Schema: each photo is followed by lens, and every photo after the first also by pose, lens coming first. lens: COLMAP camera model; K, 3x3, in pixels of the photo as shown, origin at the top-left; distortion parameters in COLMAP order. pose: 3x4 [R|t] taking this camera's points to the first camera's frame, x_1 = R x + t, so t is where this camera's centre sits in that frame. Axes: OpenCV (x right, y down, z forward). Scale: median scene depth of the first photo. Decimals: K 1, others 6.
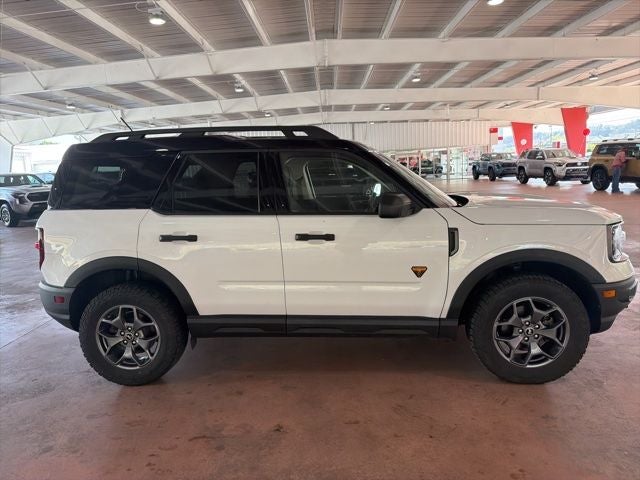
lens RADIAL K [[454.1, 0, 316.2], [0, 454.1, 235.0], [0, 0, 1]] dist [0.022486, -0.031124]
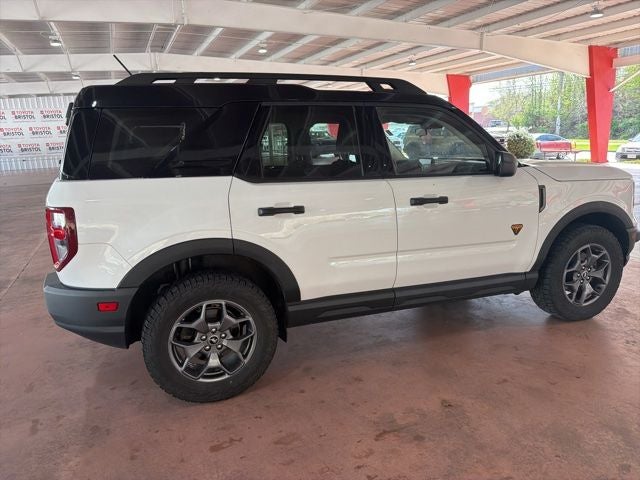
lens RADIAL K [[454.1, 0, 316.7], [0, 454.1, 242.3], [0, 0, 1]] dist [0.022486, -0.031124]
pose [[0.906191, -0.081884, 0.414866, -0.564149], [0.055345, 0.995600, 0.075616, 0.006090], [-0.419232, -0.045562, 0.906735, 0.226522]]
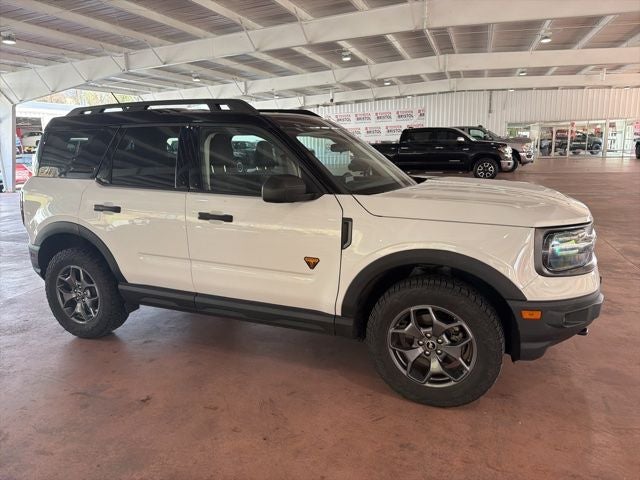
lens RADIAL K [[454.1, 0, 314.5], [0, 454.1, 240.4], [0, 0, 1]] dist [0.022486, -0.031124]
pose [[0.950531, 0.086423, -0.298366, 0.457660], [-0.064239, 0.994444, 0.083391, -0.037037], [0.303916, -0.060099, 0.950801, 0.125252]]
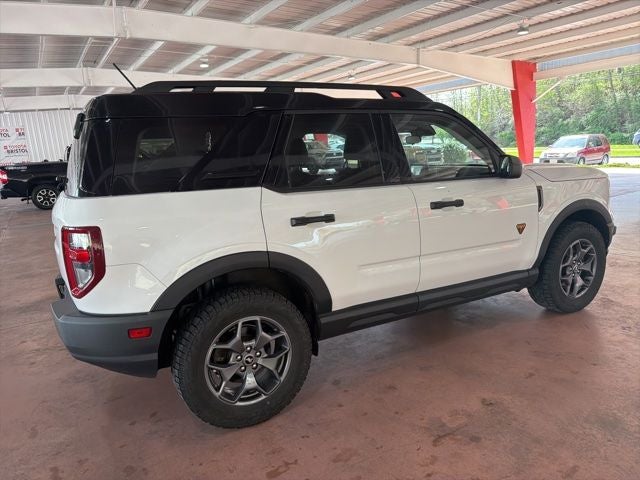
lens RADIAL K [[454.1, 0, 317.1], [0, 454.1, 241.3], [0, 0, 1]] dist [0.022486, -0.031124]
pose [[0.834725, -0.114978, 0.538529, -0.699231], [0.101548, 0.993327, 0.054678, 0.002337], [-0.541222, 0.009046, 0.840831, 0.319274]]
